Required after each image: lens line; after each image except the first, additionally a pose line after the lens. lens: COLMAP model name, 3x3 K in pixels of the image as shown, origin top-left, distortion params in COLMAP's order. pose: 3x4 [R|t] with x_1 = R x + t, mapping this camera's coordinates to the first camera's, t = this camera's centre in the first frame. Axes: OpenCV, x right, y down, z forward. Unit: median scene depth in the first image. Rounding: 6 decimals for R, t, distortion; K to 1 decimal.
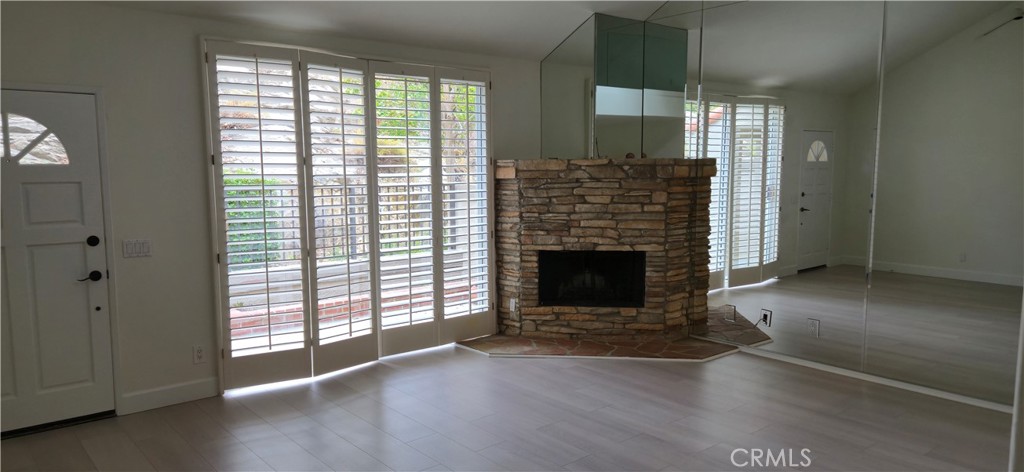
lens RADIAL K [[680.1, 0, 494.1], [0, 680.1, 239.6], [0, 0, 1]] dist [0.053992, -0.018923]
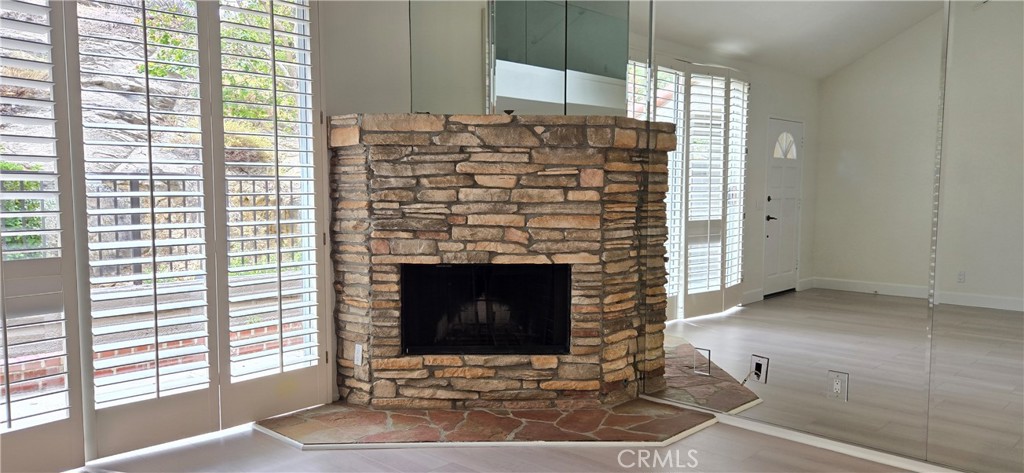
lens RADIAL K [[735.5, 0, 517.2], [0, 735.5, 243.3], [0, 0, 1]] dist [0.060883, -0.021925]
pose [[0.990950, -0.000128, 0.134235, 0.082119], [0.004611, 0.999442, -0.033090, 0.019858], [-0.134156, 0.033409, 0.990397, 0.335408]]
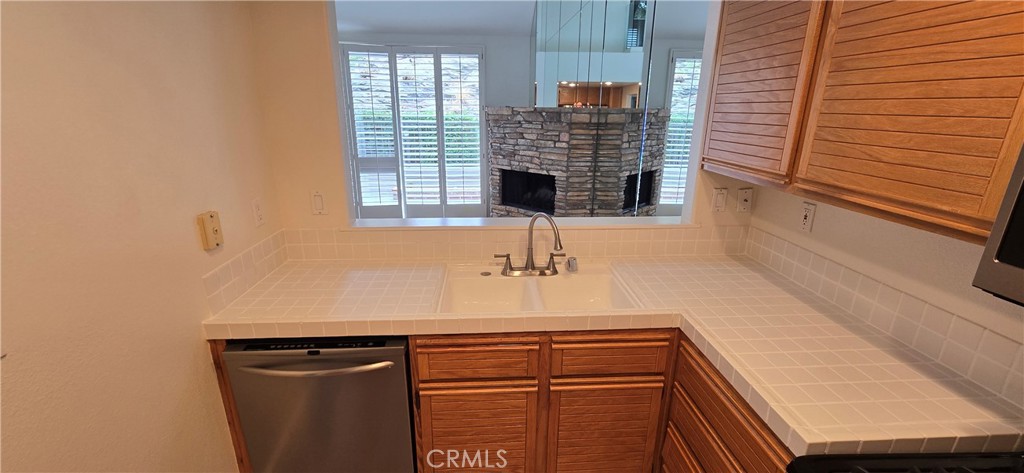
lens RADIAL K [[421.4, 0, 510.9], [0, 421.4, 238.8], [0, 0, 1]] dist [-0.000824, 0.000932]
pose [[0.813070, 0.182823, -0.552714, 0.650226], [-0.076766, 0.974789, 0.209506, -0.031464], [0.577082, -0.127913, 0.806607, 0.229275]]
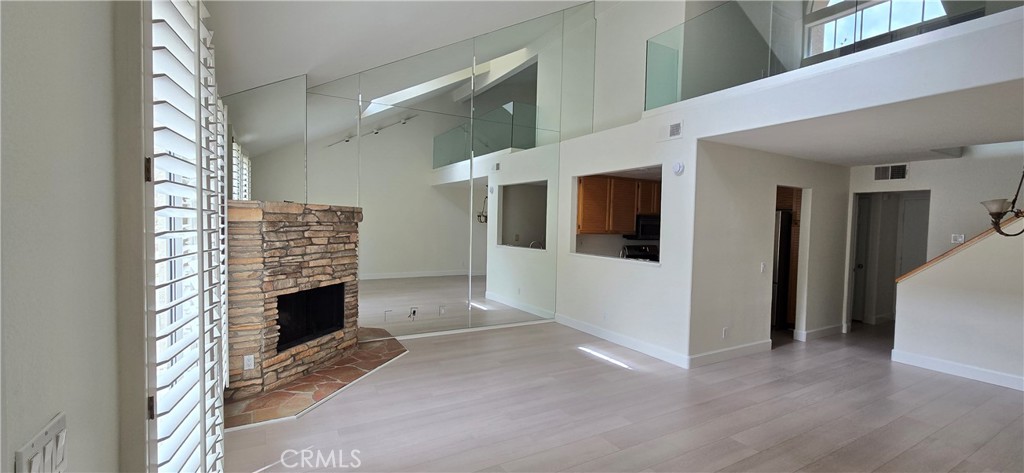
lens RADIAL K [[421.4, 0, 505.0], [0, 421.4, 238.1], [0, 0, 1]] dist [-0.000824, 0.000932]
pose [[0.167979, -0.027368, 0.985411, -0.475666], [0.086968, 0.996128, 0.012840, -0.046115], [-0.981947, 0.083542, 0.169709, 0.583408]]
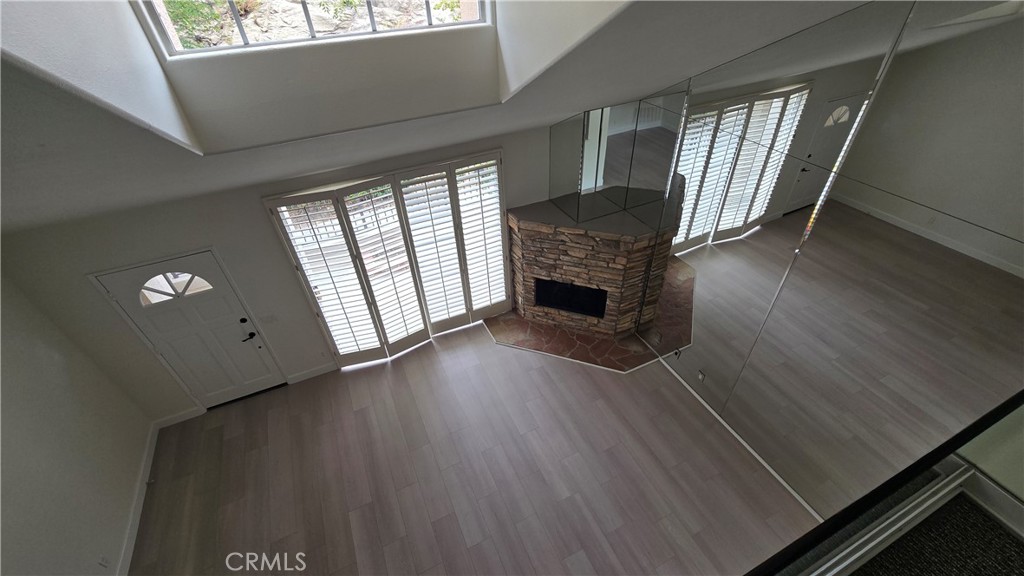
lens RADIAL K [[422.2, 0, 509.3], [0, 422.2, 289.6], [0, 0, 1]] dist [-0.006425, 0.000572]
pose [[0.968627, 0.129764, -0.211949, 0.210490], [0.006955, 0.838364, 0.545067, -0.460872], [0.248420, -0.529441, 0.811160, 0.241767]]
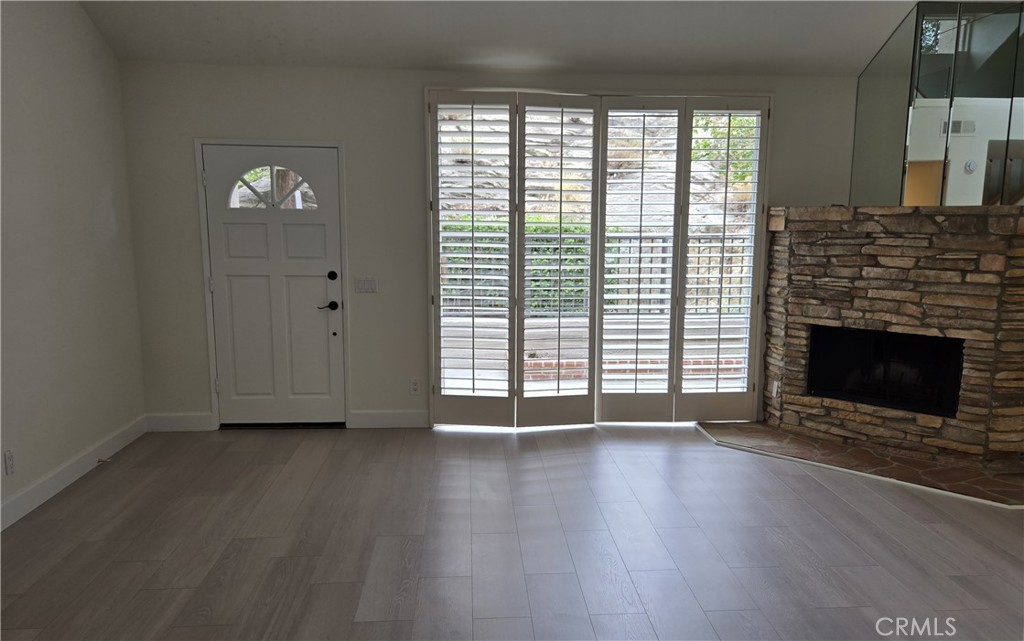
lens RADIAL K [[758.6, 0, 520.7], [0, 758.6, 334.3], [0, 0, 1]] dist [0.048050, -0.026180]
pose [[0.814002, 0.101374, -0.571947, 0.302407], [-0.074386, 0.994738, 0.070445, -0.009769], [0.576079, -0.014797, 0.817260, 0.093741]]
